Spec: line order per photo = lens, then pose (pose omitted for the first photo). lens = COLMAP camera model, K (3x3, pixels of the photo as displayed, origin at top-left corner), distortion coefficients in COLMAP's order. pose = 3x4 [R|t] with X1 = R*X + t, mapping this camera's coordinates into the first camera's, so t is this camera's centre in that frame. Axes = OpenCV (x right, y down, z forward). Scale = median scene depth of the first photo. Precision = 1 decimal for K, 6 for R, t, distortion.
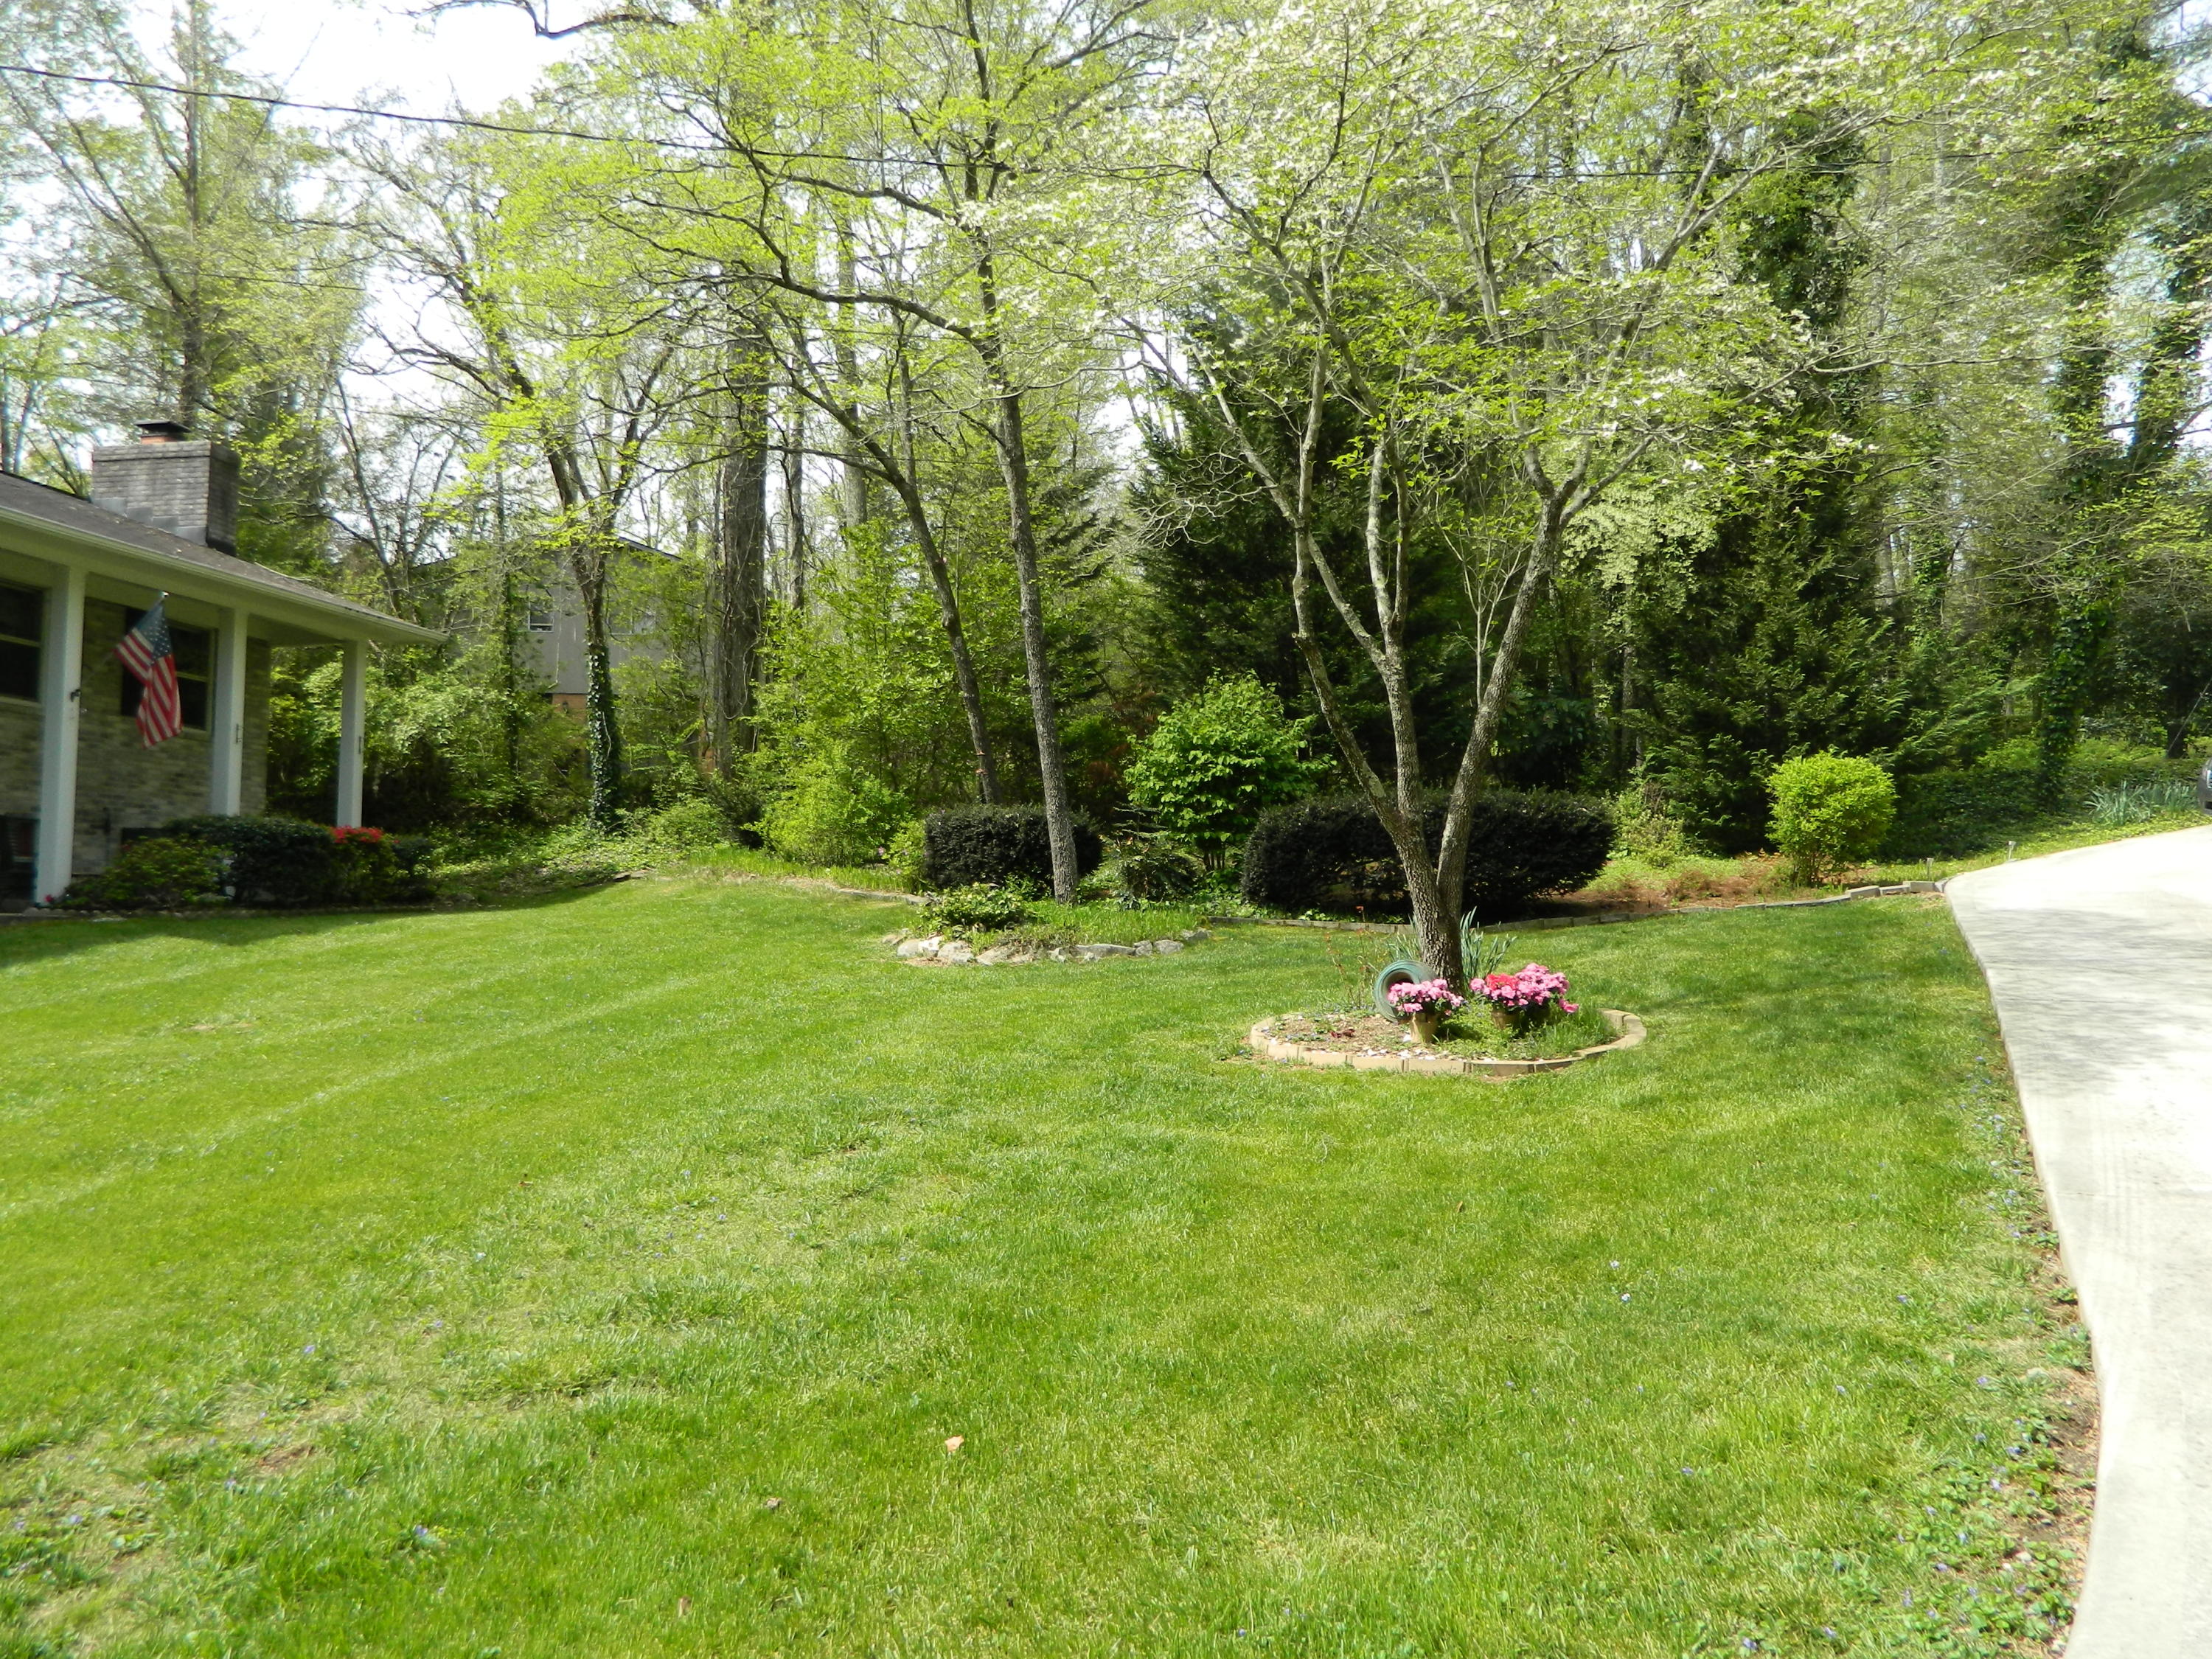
lens RADIAL K [[1659.2, 0, 1108.7], [0, 1659.2, 815.7], [0, 0, 1]] dist [-0.013792, 0.059976]
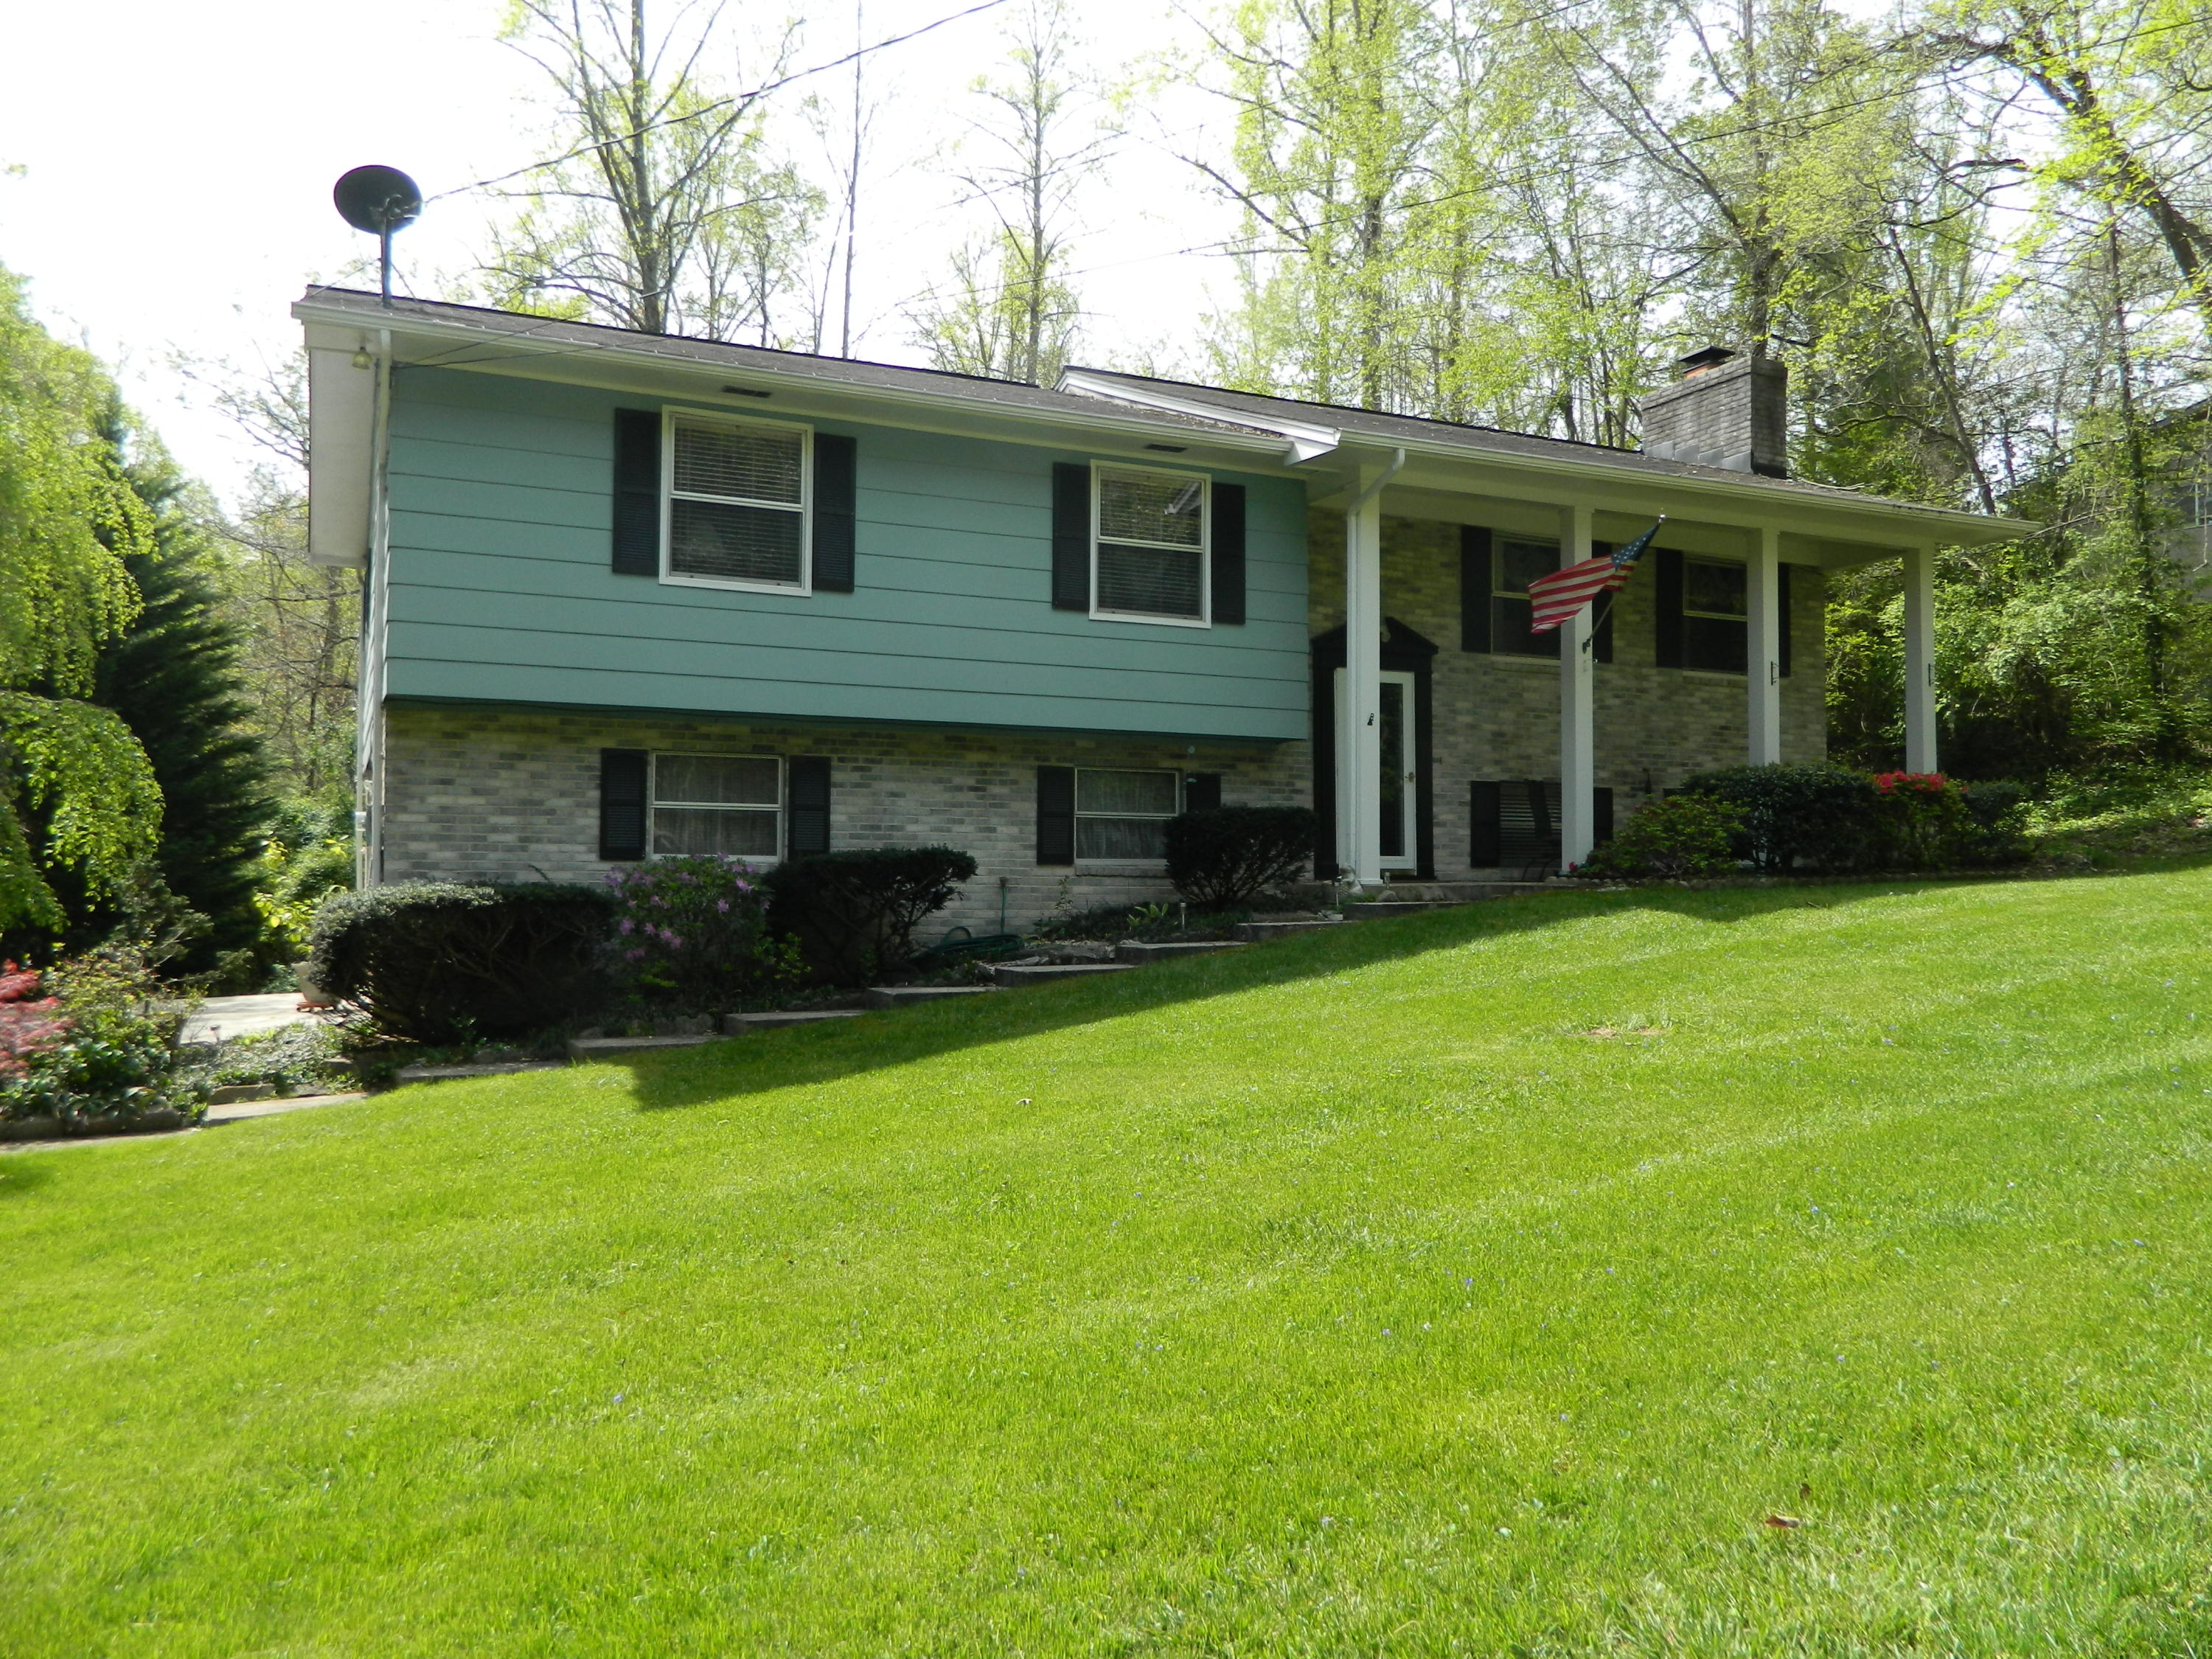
lens RADIAL K [[1659.2, 0, 1108.7], [0, 1659.2, 815.7], [0, 0, 1]] dist [-0.013792, 0.059976]
pose [[0.589091, -0.036643, -0.807235, -0.031705], [0.052237, 0.998609, -0.007209, 0.011144], [0.806377, -0.037920, 0.590186, 0.187654]]
